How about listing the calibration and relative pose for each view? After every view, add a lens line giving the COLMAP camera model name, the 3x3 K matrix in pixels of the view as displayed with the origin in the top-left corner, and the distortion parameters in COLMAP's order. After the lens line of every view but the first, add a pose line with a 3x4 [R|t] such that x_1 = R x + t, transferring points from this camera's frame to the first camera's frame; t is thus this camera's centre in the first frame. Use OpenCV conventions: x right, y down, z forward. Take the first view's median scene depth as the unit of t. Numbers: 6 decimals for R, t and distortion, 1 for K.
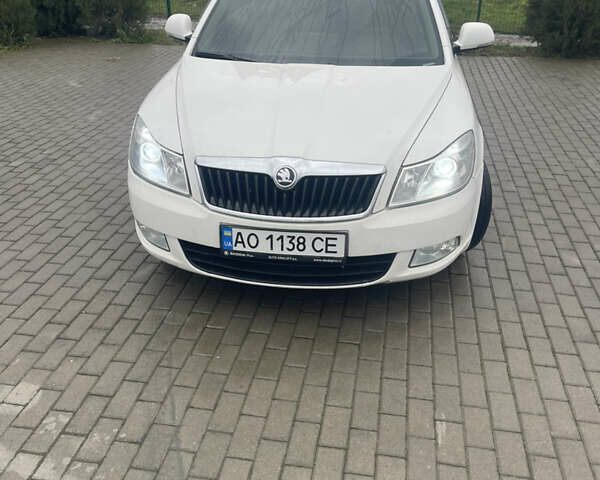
lens RADIAL K [[603.7, 0, 300.0], [0, 603.7, 240.0], [0, 0, 1]] dist [0.049336, -0.023615]
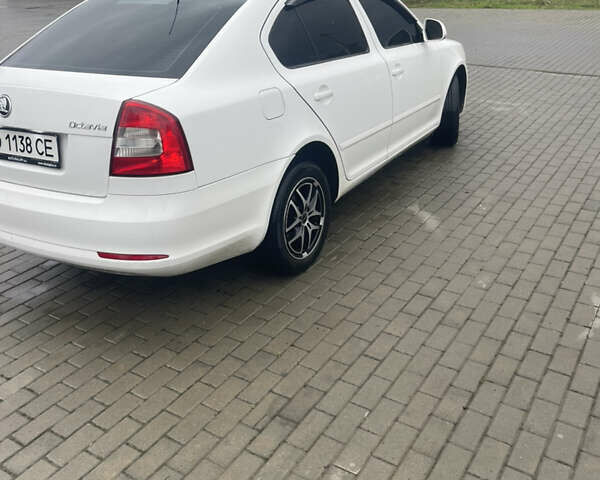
lens RADIAL K [[603.7, 0, 300.0], [0, 603.7, 240.0], [0, 0, 1]] dist [0.049336, -0.023615]
pose [[-0.921279, -0.144445, 0.361084, -0.665923], [0.202336, 0.614886, 0.762218, -1.571268], [-0.332123, 0.775275, -0.537255, 3.058558]]
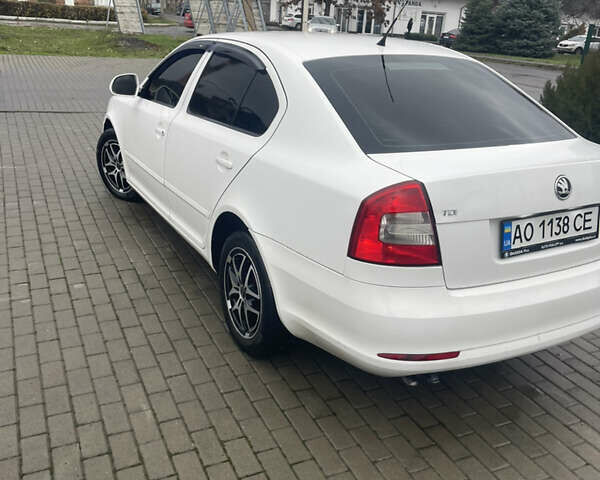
lens RADIAL K [[602.9, 0, 304.5], [0, 602.9, 230.1], [0, 0, 1]] dist [0.052324, -0.012885]
pose [[-0.811582, 0.148494, -0.565053, 1.020414], [-0.322249, 0.692959, 0.644952, -1.447320], [0.487330, 0.705519, -0.514541, 2.824565]]
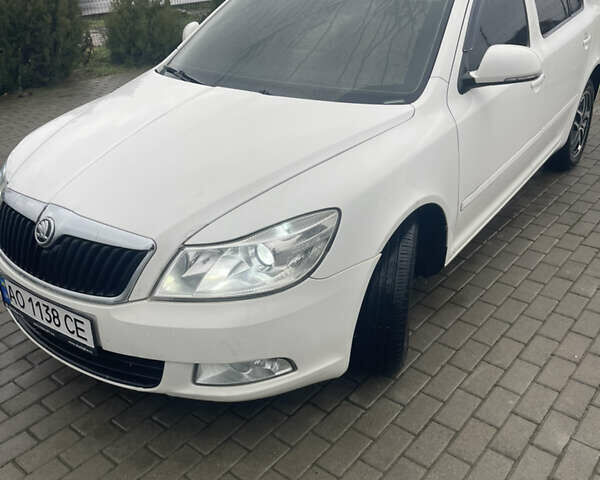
lens RADIAL K [[602.9, 0, 304.5], [0, 602.9, 230.1], [0, 0, 1]] dist [0.052324, -0.012885]
pose [[0.874348, 0.181462, -0.450096, 0.615272], [-0.187583, 0.981746, 0.031409, -0.189281], [0.447580, 0.056968, 0.892428, 0.429818]]
